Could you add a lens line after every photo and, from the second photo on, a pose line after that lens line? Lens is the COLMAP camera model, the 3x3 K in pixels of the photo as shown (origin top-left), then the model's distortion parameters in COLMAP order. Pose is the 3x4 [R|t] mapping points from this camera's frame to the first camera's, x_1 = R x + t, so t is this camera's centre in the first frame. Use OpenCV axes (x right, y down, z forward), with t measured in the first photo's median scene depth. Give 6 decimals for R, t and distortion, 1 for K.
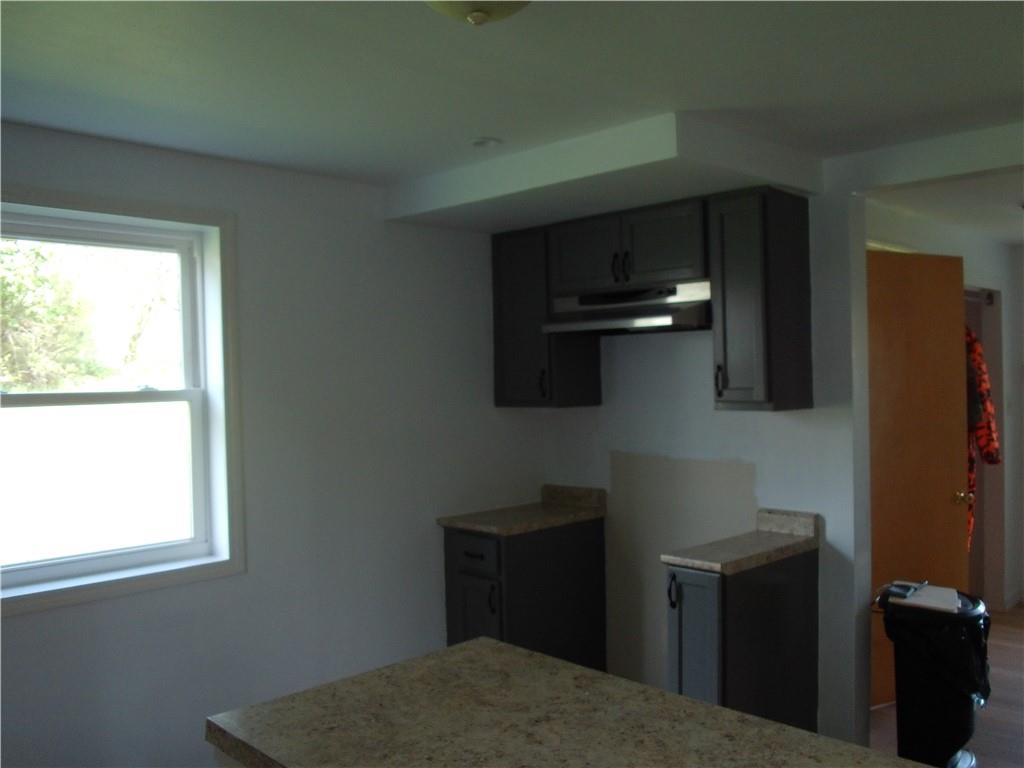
lens RADIAL K [[872.0, 0, 532.2], [0, 872.0, 391.6], [0, 0, 1]] dist [-0.036202, -0.000338]
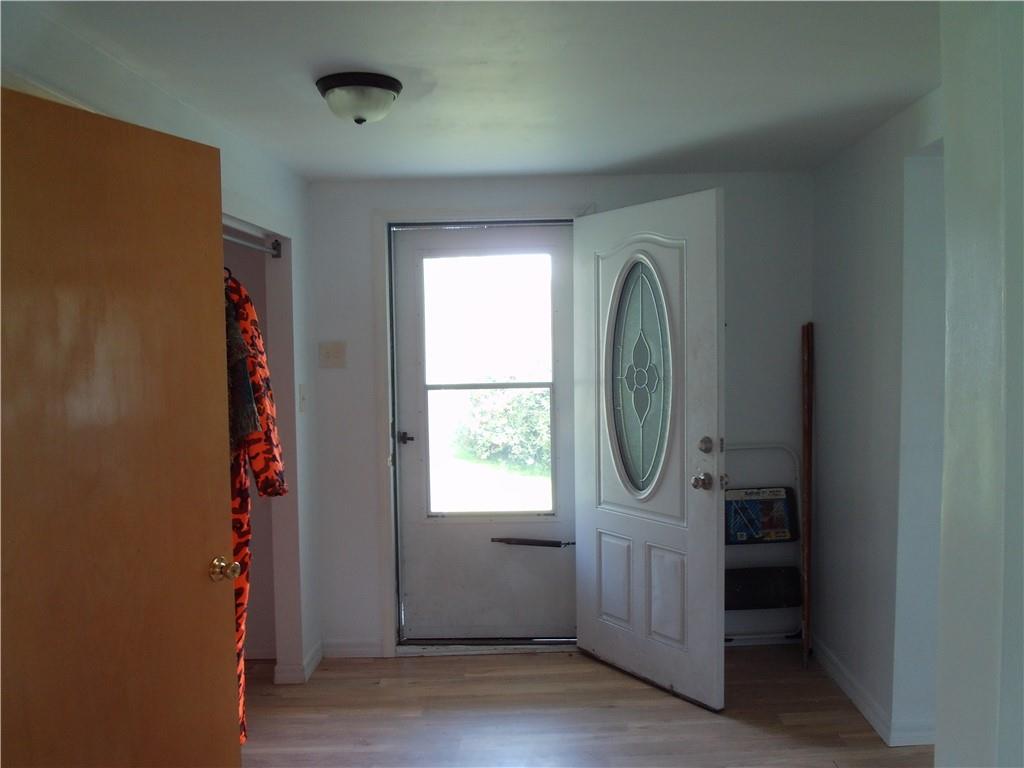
lens RADIAL K [[872.0, 0, 532.2], [0, 872.0, 391.6], [0, 0, 1]] dist [-0.036202, -0.000338]
pose [[0.733875, -0.021616, 0.678940, 0.240696], [0.007676, 0.999694, 0.023530, -0.006494], [-0.679241, -0.012057, 0.733816, 0.404619]]
